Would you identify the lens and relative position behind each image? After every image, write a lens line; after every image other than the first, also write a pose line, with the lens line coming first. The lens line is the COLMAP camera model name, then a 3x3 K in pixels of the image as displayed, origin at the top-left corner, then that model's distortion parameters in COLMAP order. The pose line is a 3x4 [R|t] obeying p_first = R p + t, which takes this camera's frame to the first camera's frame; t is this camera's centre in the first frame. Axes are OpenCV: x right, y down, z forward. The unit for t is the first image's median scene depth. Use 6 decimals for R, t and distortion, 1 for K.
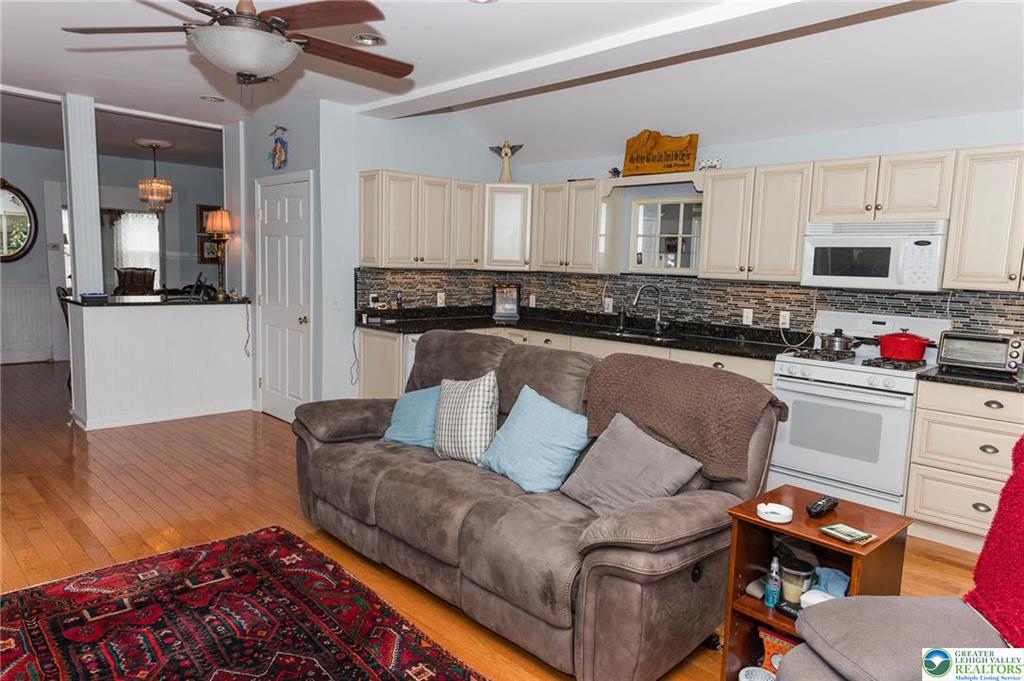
lens RADIAL K [[682.9, 0, 511.7], [0, 682.9, 343.5], [0, 0, 1]] dist [0.020703, 0.010688]
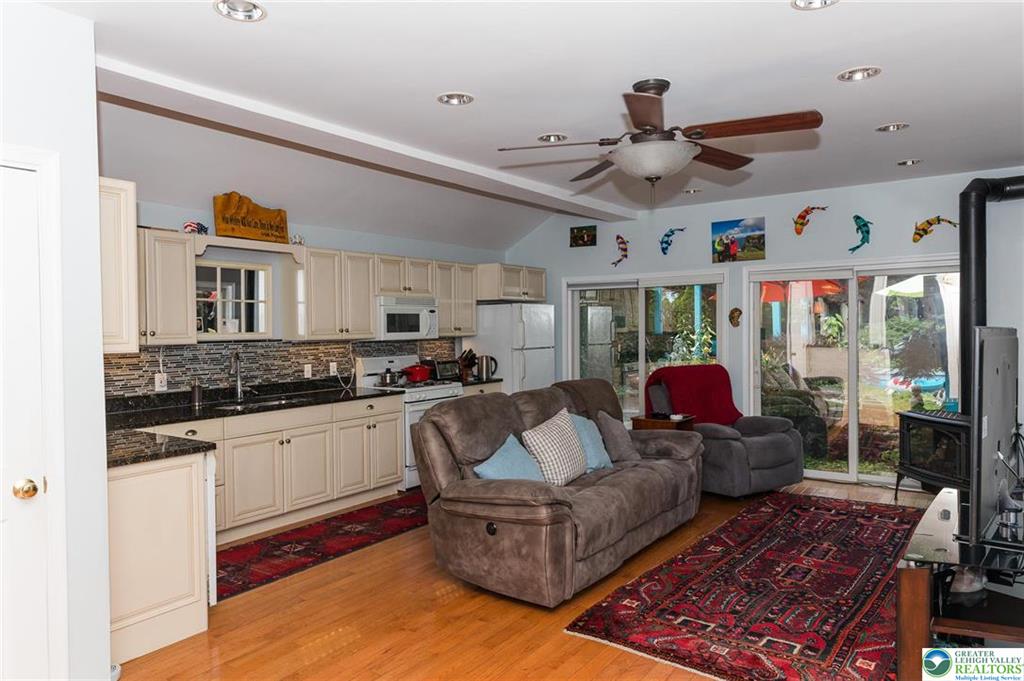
lens RADIAL K [[682.9, 0, 511.1], [0, 682.9, 336.5], [0, 0, 1]] dist [0.020703, 0.010688]
pose [[-0.197029, -0.039639, 0.979596, -0.883072], [0.126211, 0.989843, 0.065439, -0.132005], [-0.972240, 0.136529, -0.190025, 0.883044]]
